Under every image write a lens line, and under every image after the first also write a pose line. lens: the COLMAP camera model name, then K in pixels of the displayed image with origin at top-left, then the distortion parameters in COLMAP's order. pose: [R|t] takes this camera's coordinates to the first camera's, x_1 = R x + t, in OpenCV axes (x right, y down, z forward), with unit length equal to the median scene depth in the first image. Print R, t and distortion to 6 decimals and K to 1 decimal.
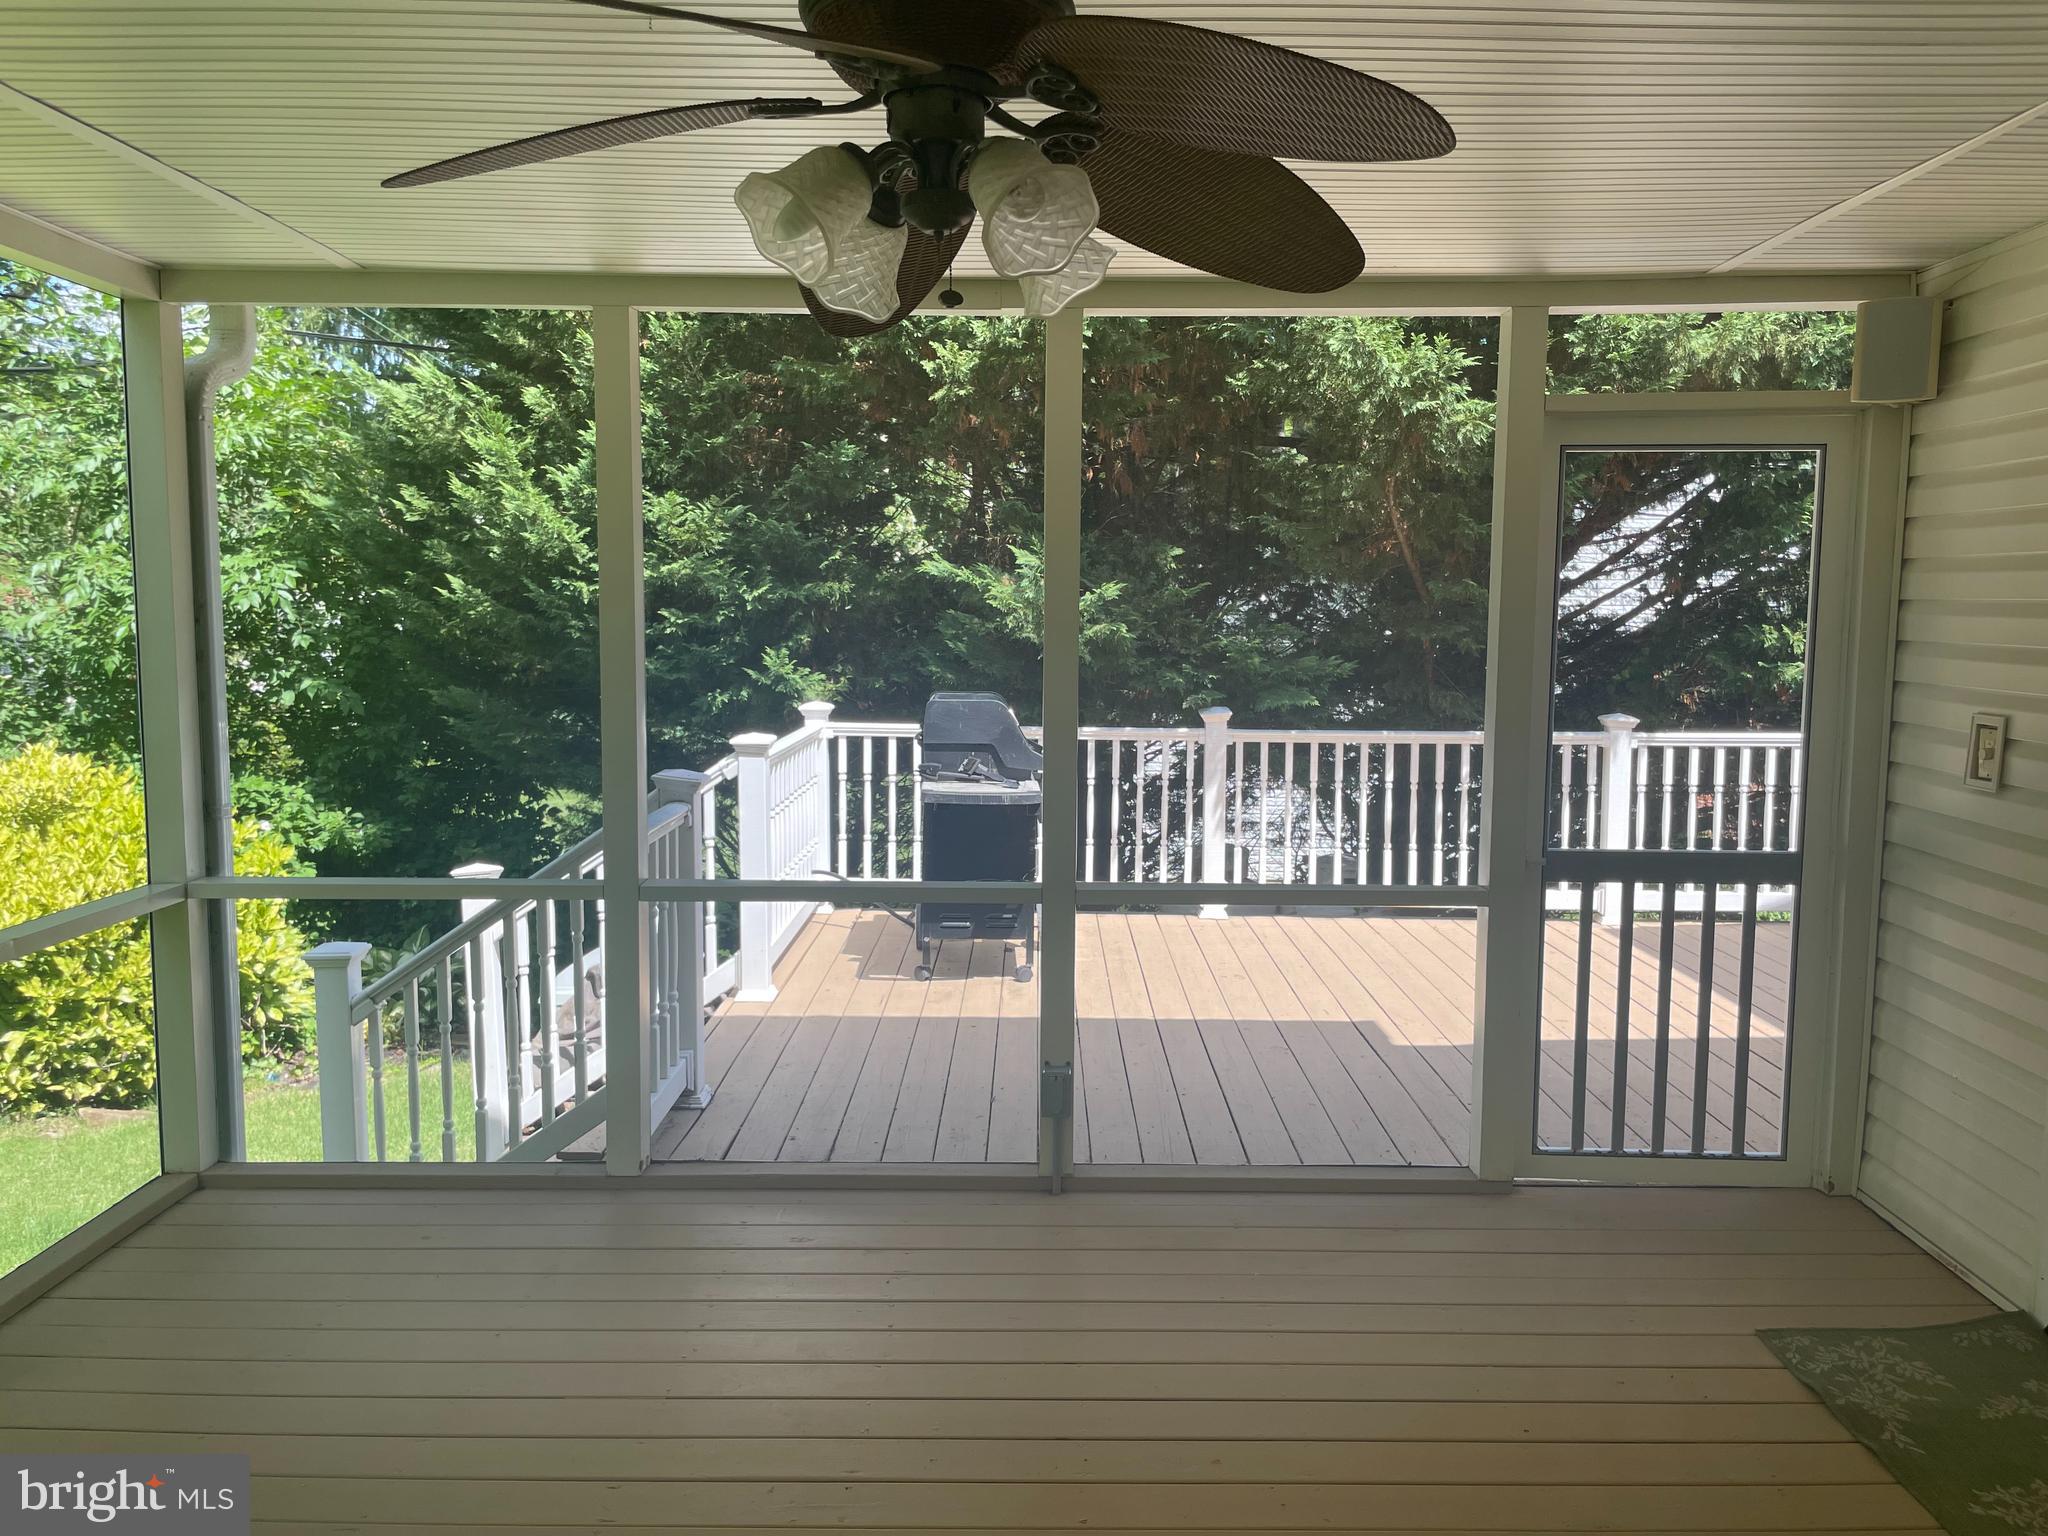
lens RADIAL K [[1558.0, 0, 1055.0], [0, 1558.0, 756.0], [0, 0, 1]] dist [0.094725, -0.130626]
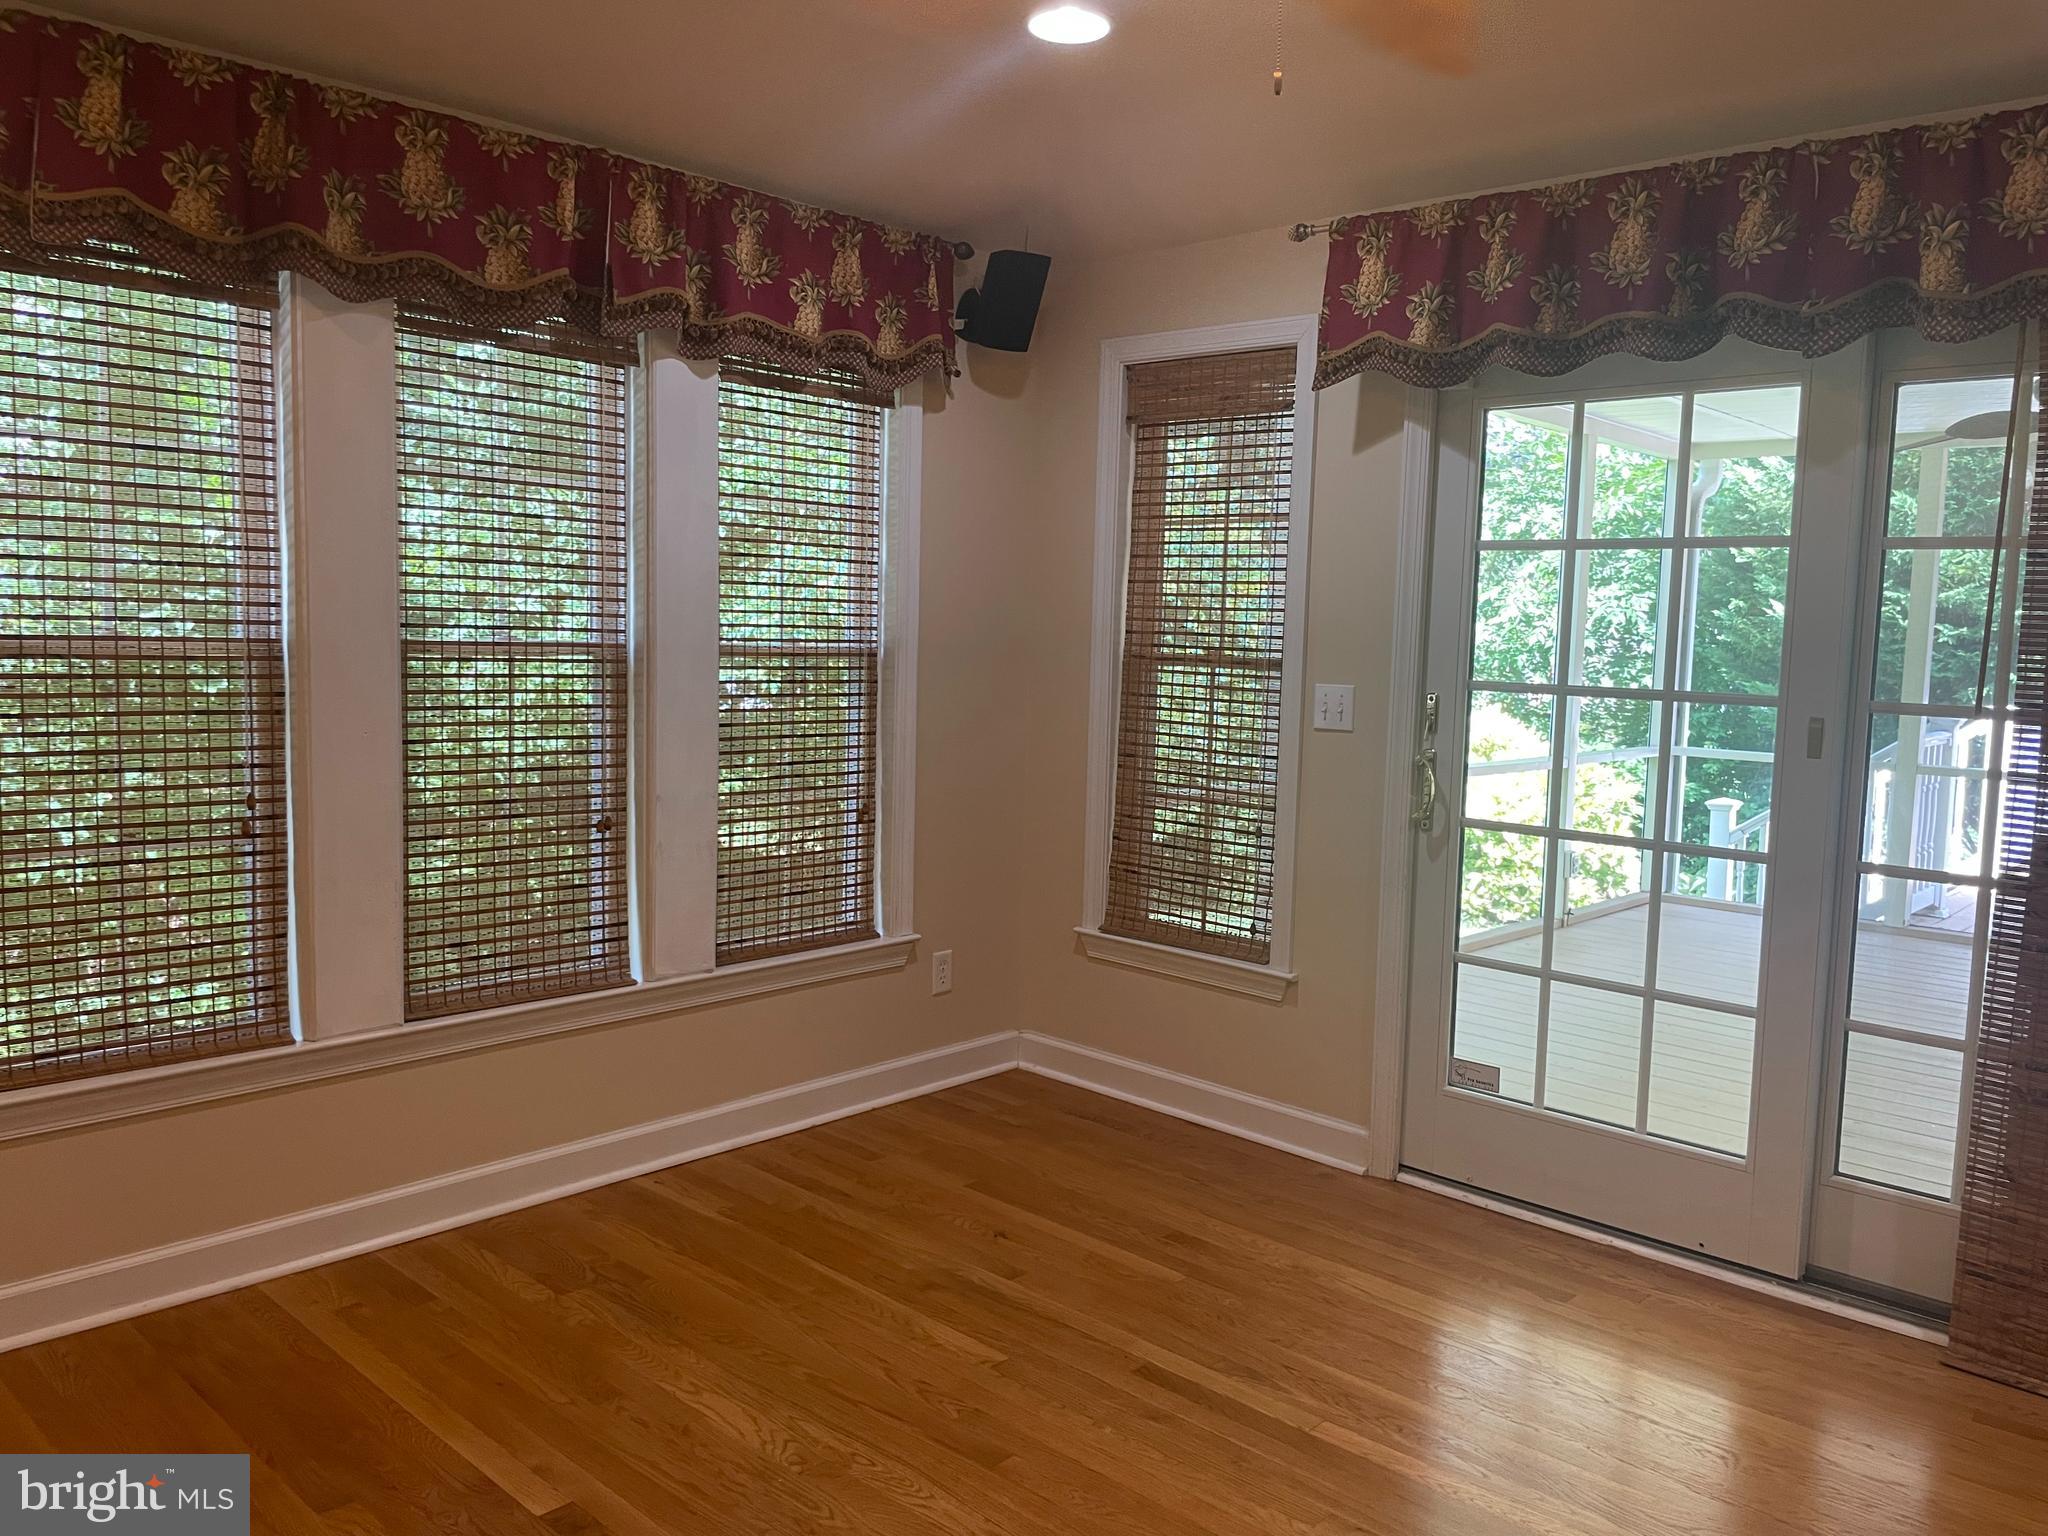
lens RADIAL K [[1558.0, 0, 1055.0], [0, 1558.0, 756.0], [0, 0, 1]] dist [0.094725, -0.130626]
pose [[0.736662, 0.073925, -0.672208, 0.115803], [-0.089100, 0.995952, 0.011885, 0.070413], [0.670365, 0.051139, 0.740267, -0.515959]]
